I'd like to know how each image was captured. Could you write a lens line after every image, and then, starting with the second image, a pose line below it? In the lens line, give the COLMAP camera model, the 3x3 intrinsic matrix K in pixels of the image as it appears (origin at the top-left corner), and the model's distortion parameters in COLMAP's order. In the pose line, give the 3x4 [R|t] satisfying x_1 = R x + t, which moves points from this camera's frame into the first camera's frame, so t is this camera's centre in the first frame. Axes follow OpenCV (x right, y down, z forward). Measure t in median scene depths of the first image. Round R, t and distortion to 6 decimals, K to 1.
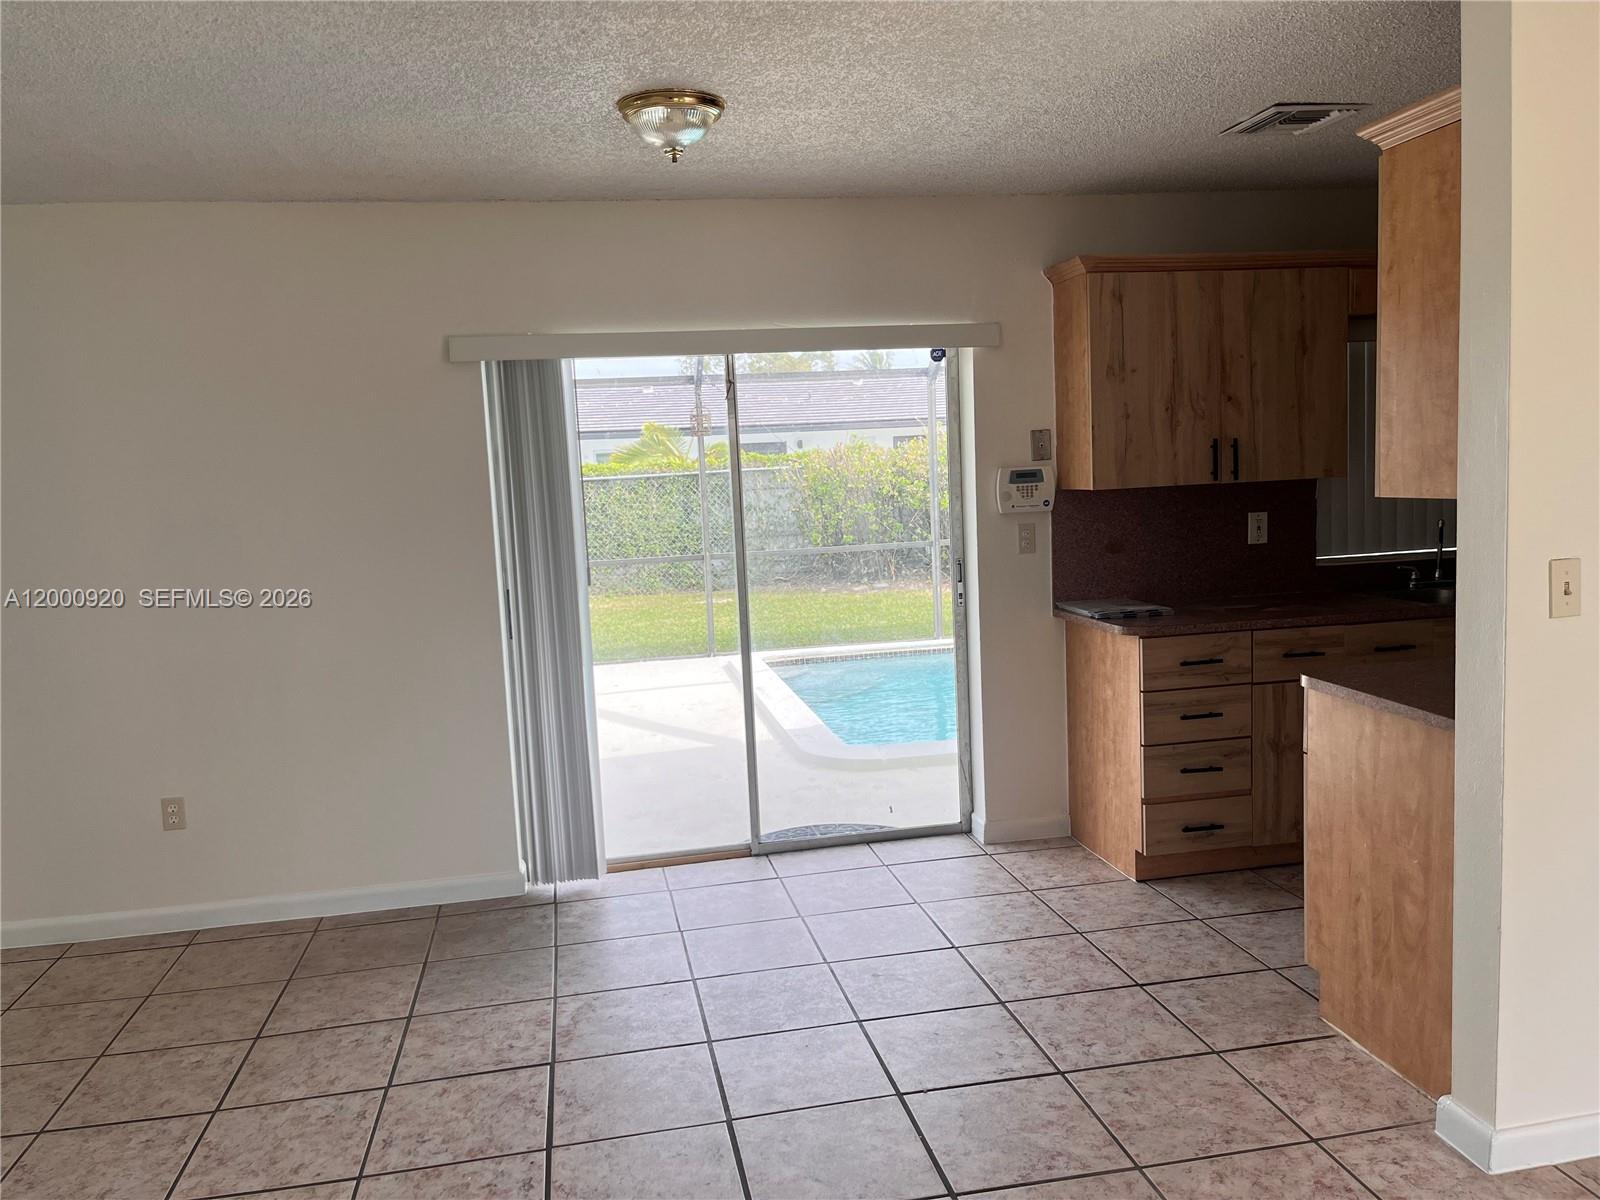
lens RADIAL K [[1214.9, 0, 804.3], [0, 1214.9, 597.5], [0, 0, 1]] dist [-0.004921, 0.000200]
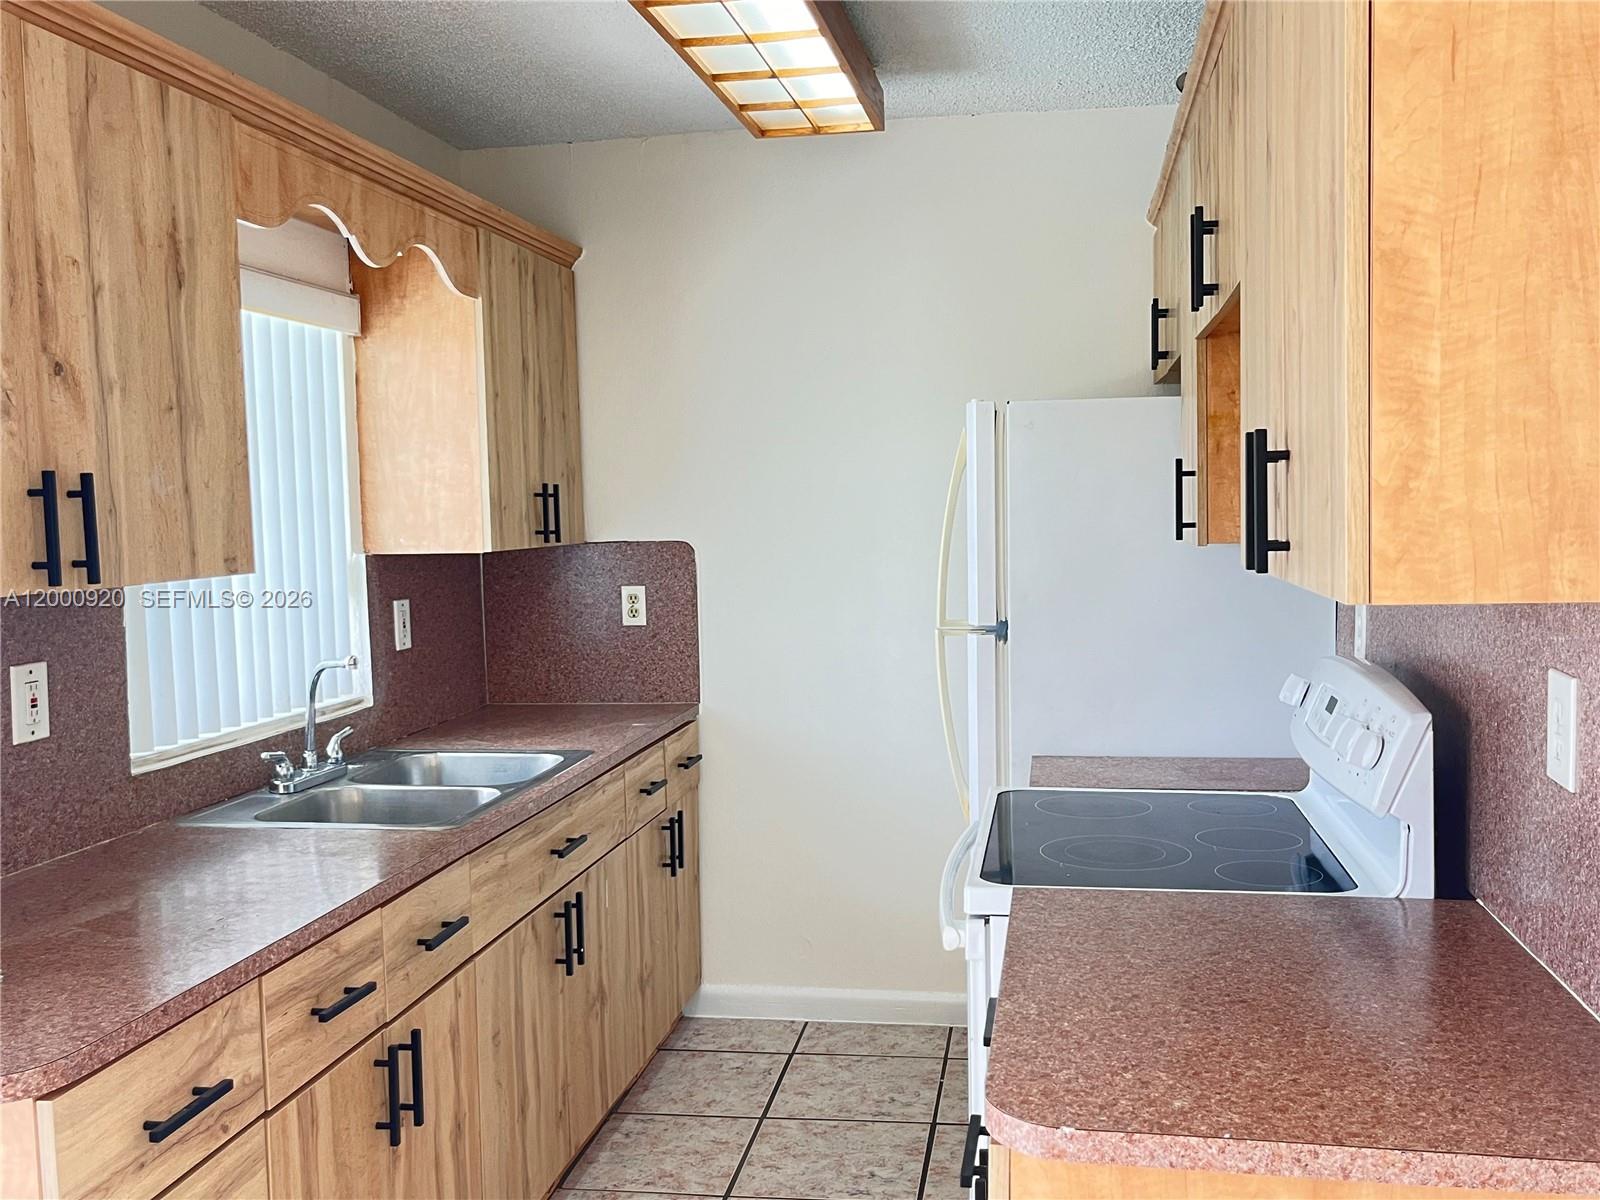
lens RADIAL K [[1483.4, 0, 802.0], [0, 1483.4, 609.0], [0, 0, 1]] dist [0.027147, 0.000000]
pose [[0.356657, -0.029621, 0.933766, -0.001593], [0.107735, 0.994133, -0.009614, -0.060644], [-0.928003, 0.104028, 0.357756, 0.629638]]
